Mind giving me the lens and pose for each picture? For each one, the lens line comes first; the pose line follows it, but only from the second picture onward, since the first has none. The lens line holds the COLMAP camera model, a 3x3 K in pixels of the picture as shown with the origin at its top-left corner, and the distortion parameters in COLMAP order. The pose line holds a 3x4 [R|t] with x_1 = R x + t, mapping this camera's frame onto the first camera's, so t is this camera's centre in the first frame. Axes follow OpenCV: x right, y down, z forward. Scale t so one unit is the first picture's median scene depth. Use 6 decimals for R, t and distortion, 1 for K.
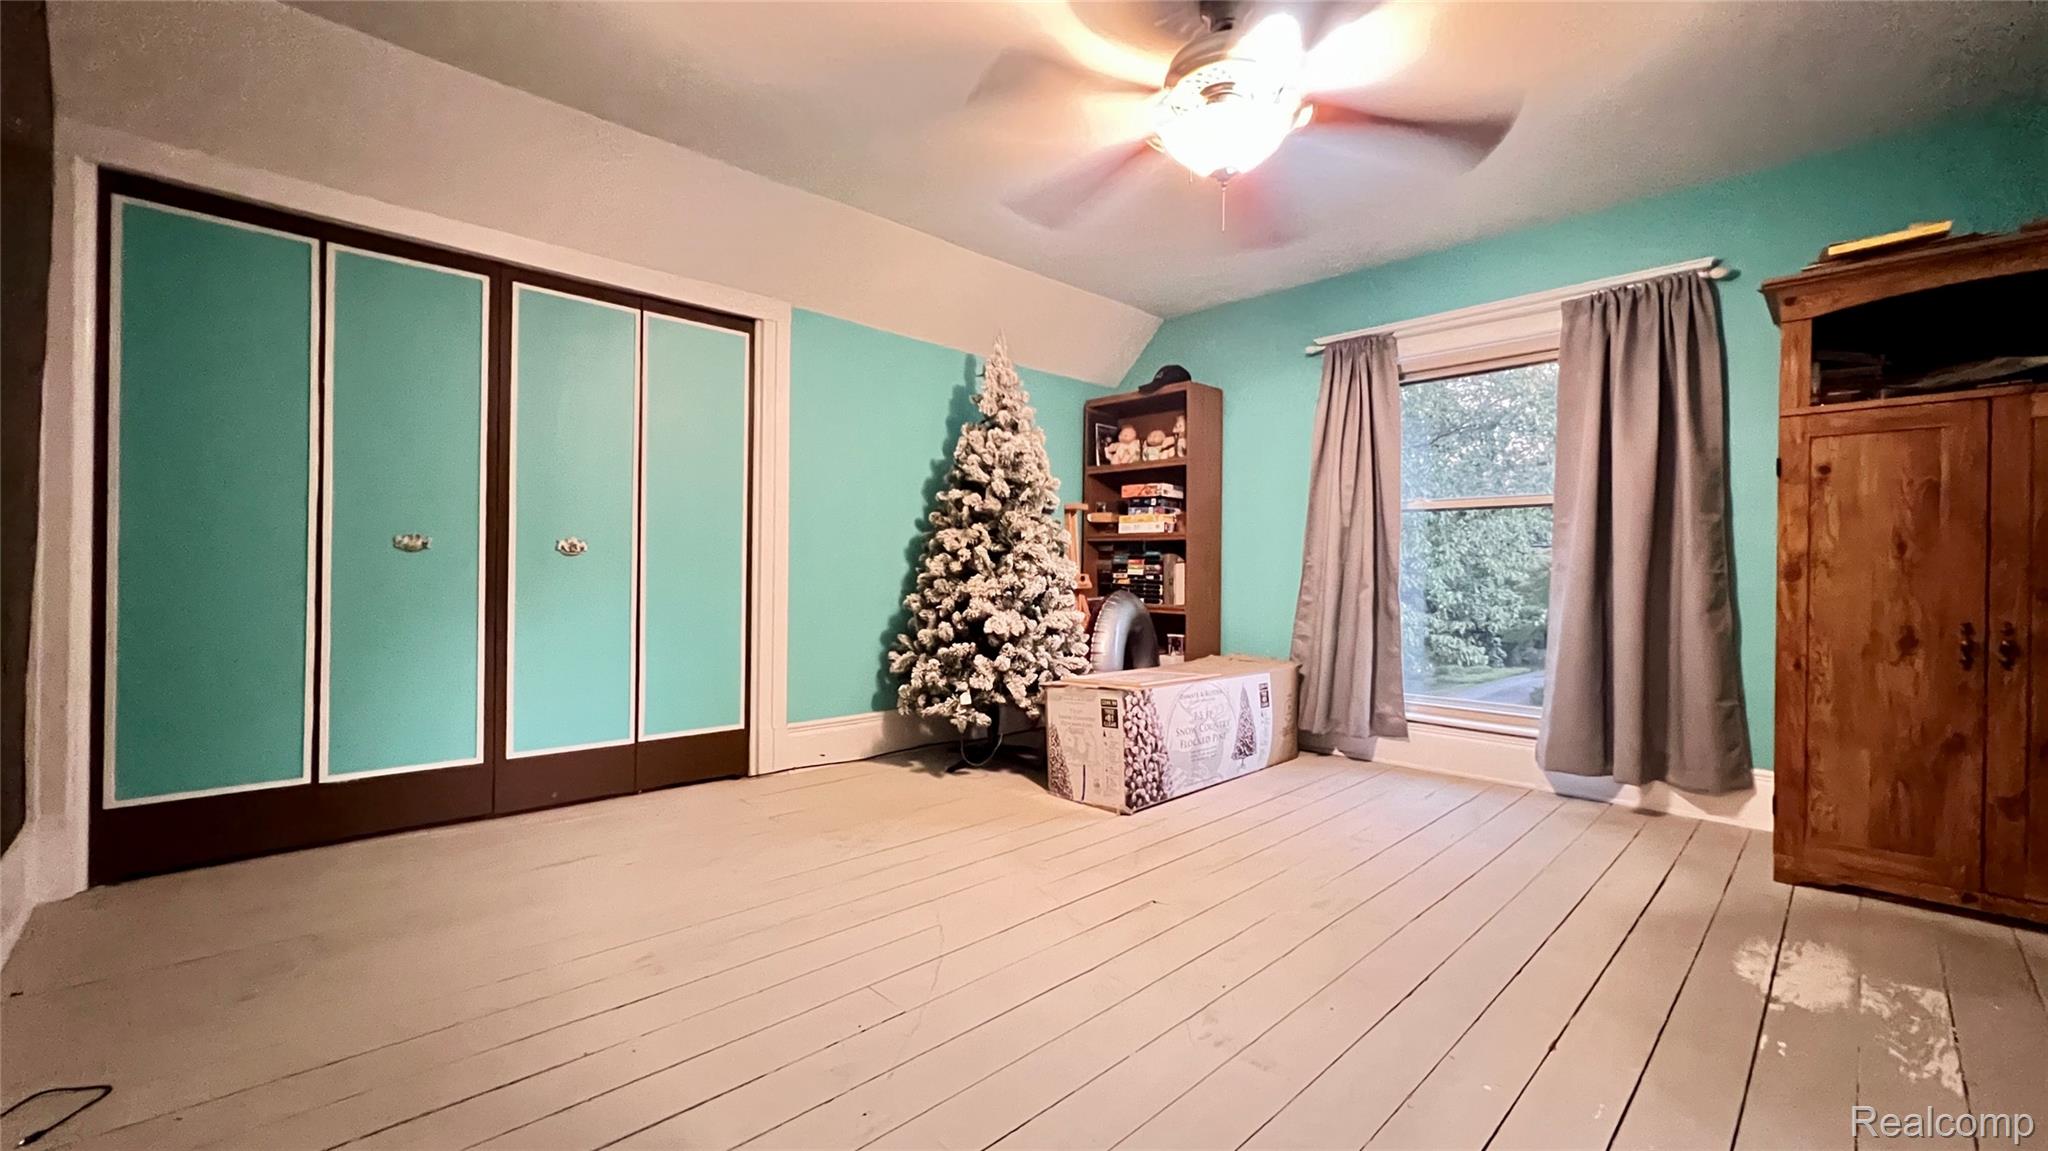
lens RADIAL K [[830.1, 0, 1024.5], [0, 830.1, 568.6], [0, 0, 1]] dist [-0.002917, -0.000061]
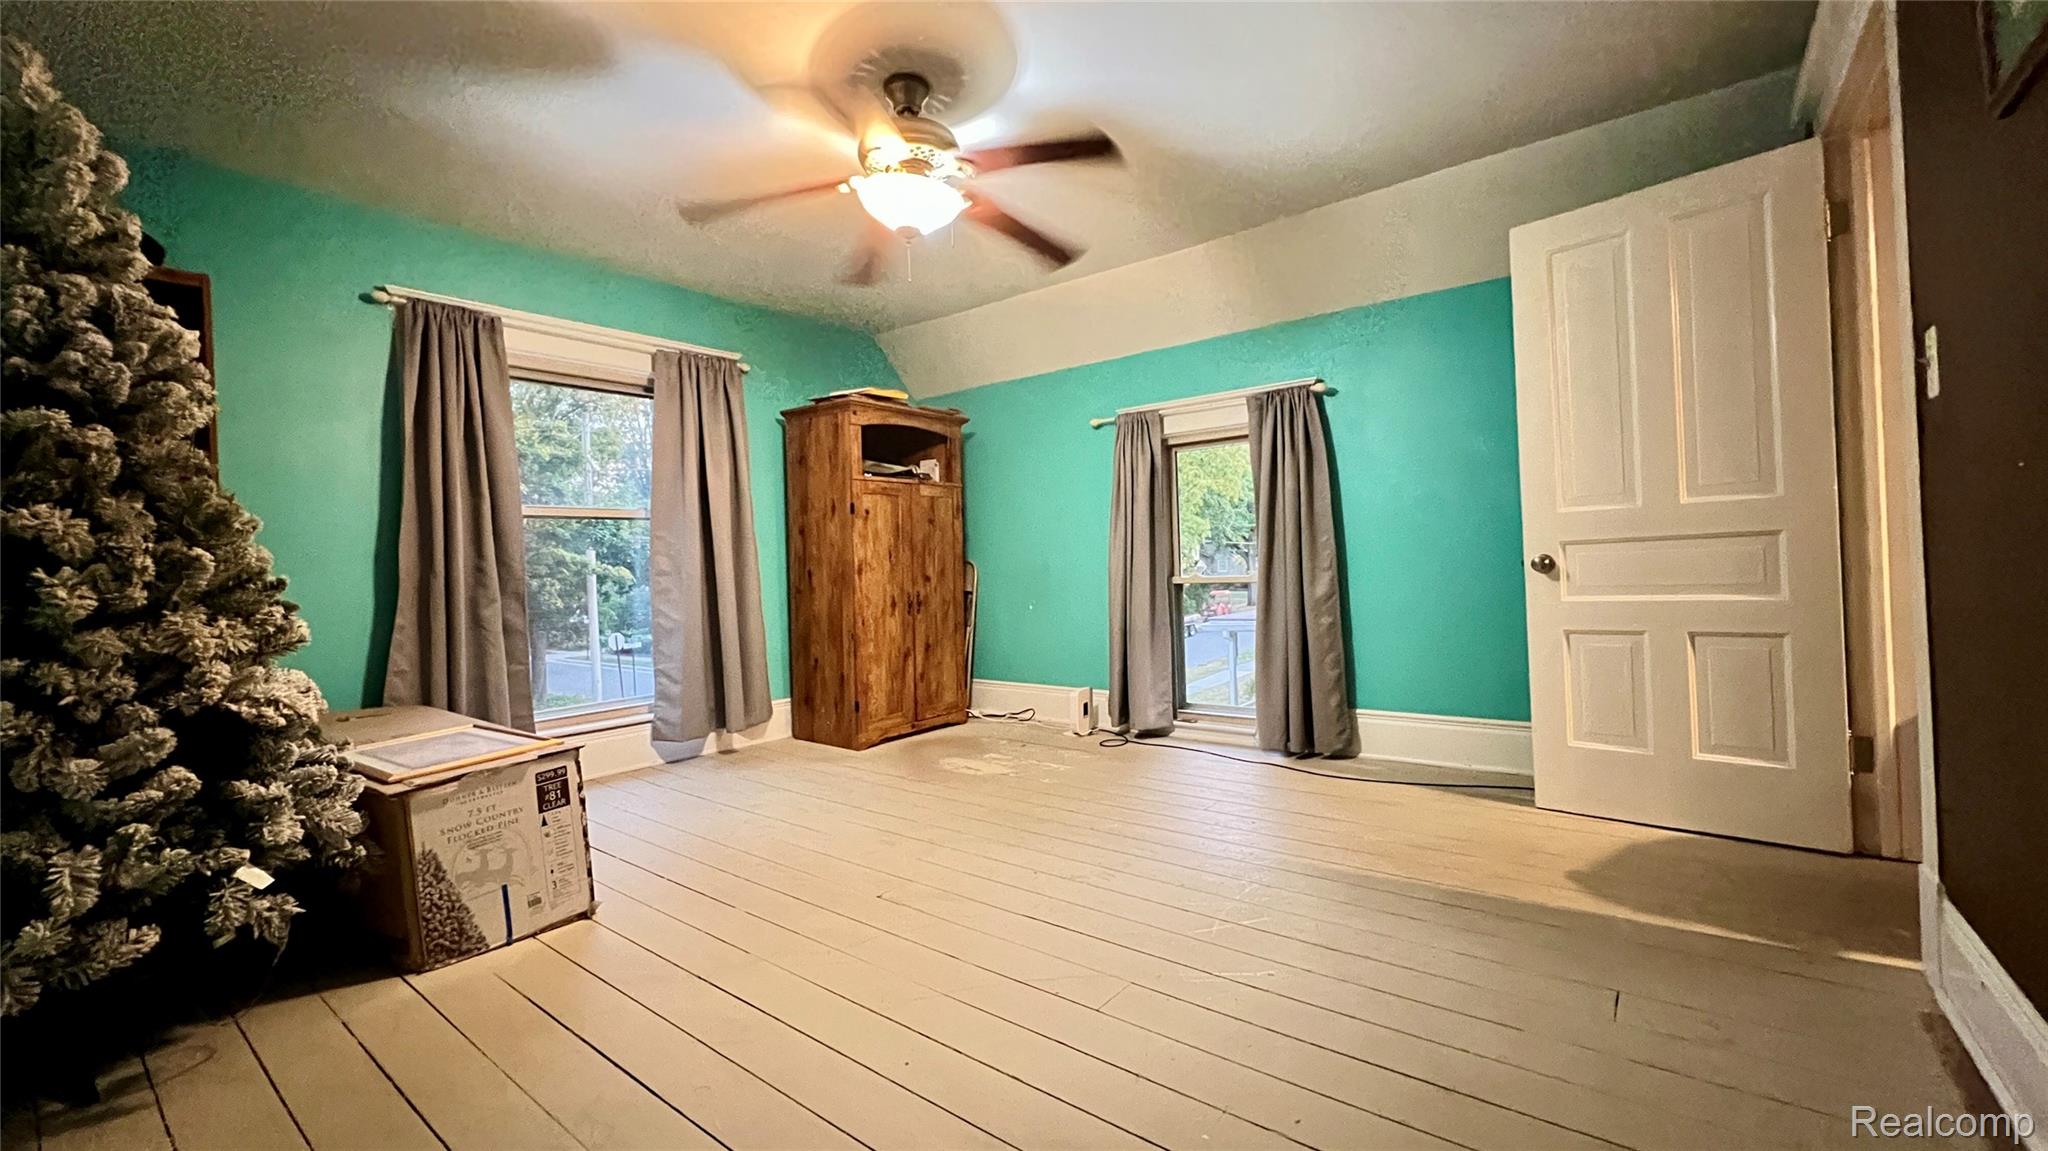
lens RADIAL K [[821.1, 0, 1024.3], [0, 821.1, 569.4], [0, 0, 1]] dist [-0.000175, 0.000004]
pose [[-0.122871, -0.014659, 0.992314, -0.824305], [0.028133, 0.999438, 0.018248, -0.018546], [-0.992024, 0.030159, -0.122390, 0.877576]]
